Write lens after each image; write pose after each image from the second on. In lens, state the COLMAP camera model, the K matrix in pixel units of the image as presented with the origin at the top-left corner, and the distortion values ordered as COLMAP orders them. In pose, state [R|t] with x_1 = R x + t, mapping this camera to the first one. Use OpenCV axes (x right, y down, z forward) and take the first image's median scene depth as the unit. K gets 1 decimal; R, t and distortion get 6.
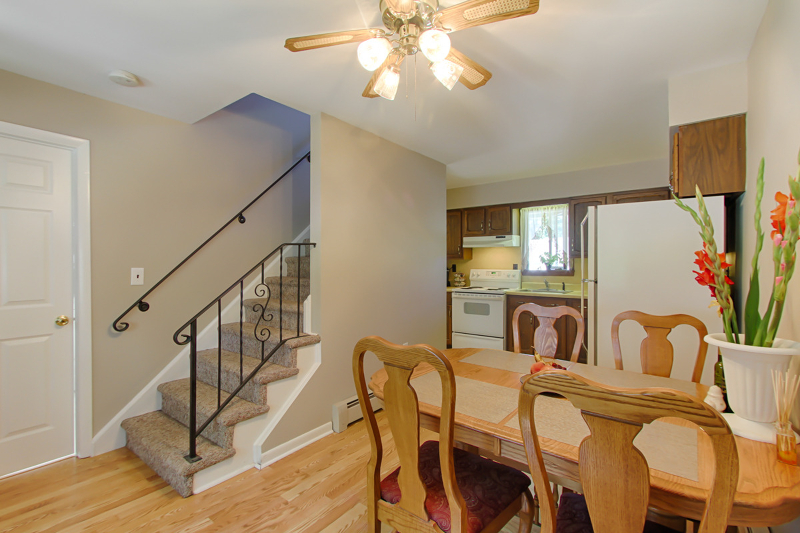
lens RADIAL K [[379.9, 0, 400.6], [0, 379.9, 265.1], [0, 0, 1]] dist [0.000538, 0.000313]
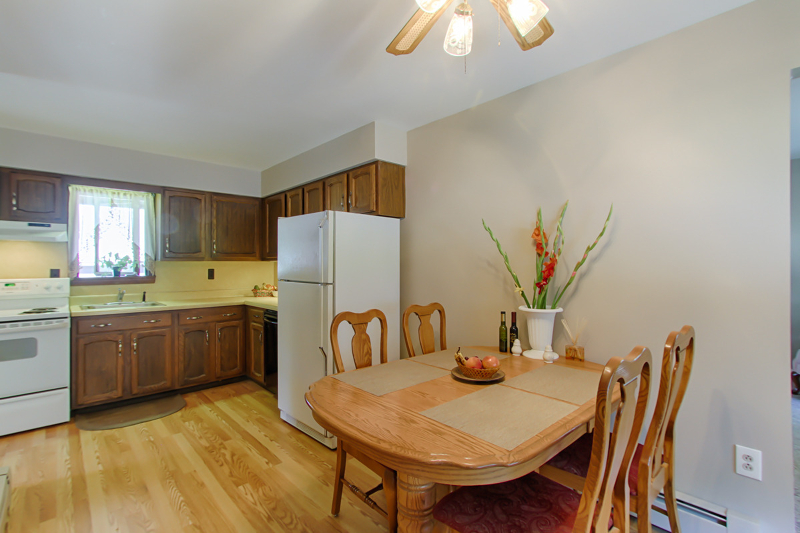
lens RADIAL K [[379.9, 0, 400.9], [0, 379.9, 264.1], [0, 0, 1]] dist [0.000538, 0.000313]
pose [[0.183429, 0.000758, 0.983033, -0.232943], [0.002690, 0.999996, -0.001273, -0.008952], [-0.983029, 0.002878, 0.183426, 0.322706]]
